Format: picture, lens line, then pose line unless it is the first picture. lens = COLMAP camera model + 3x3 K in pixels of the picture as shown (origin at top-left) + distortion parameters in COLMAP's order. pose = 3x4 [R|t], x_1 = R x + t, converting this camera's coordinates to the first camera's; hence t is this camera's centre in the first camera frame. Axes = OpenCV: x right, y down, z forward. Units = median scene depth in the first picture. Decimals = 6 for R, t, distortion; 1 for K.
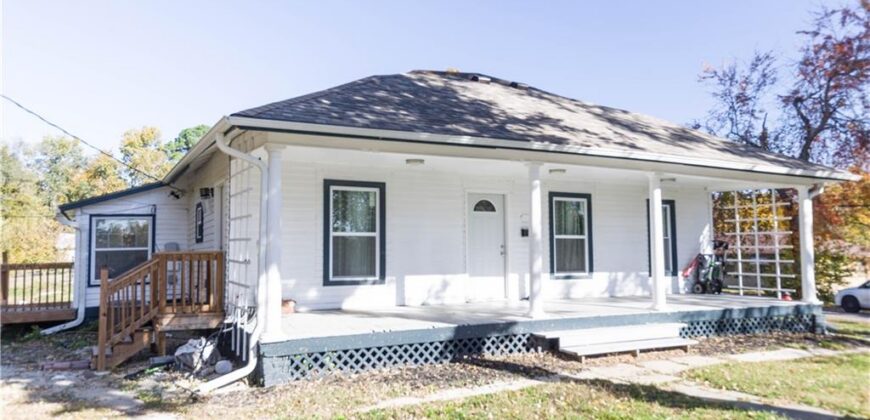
lens RADIAL K [[607.3, 0, 400.3], [0, 607.3, 211.8], [0, 0, 1]] dist [0.008058, 0.003874]
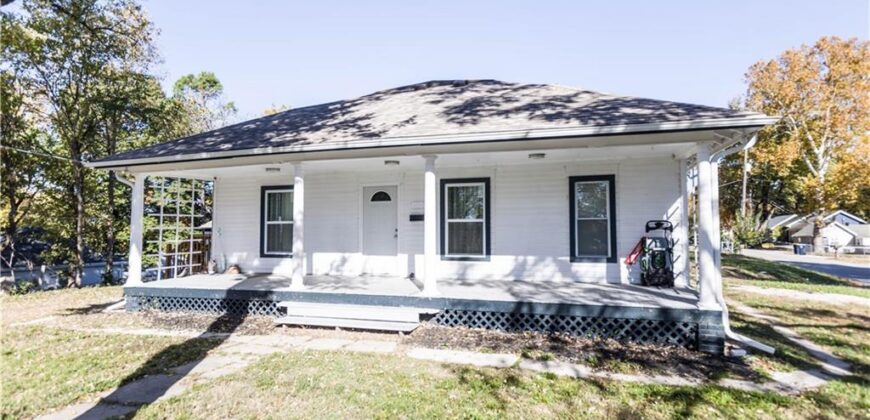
lens RADIAL K [[456.3, 0, 434.9], [0, 456.3, 189.5], [0, 0, 1]] dist [-0.001364, -0.000118]
pose [[0.720518, -0.068570, -0.690038, 0.872565], [0.046540, 0.997637, -0.050541, 0.028196], [0.691873, 0.004302, 0.722006, 0.435697]]
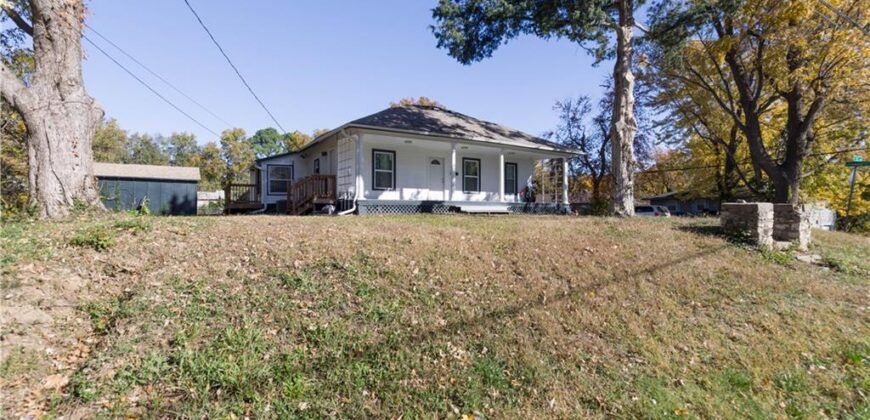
lens RADIAL K [[399.9, 0, 433.9], [0, 399.9, 216.8], [0, 0, 1]] dist [0.000200, -0.000453]
pose [[0.994097, -0.004053, 0.108422, -0.043745], [-0.003348, 0.997680, 0.067992, 0.103302], [-0.108446, -0.067954, 0.991777, -0.627046]]
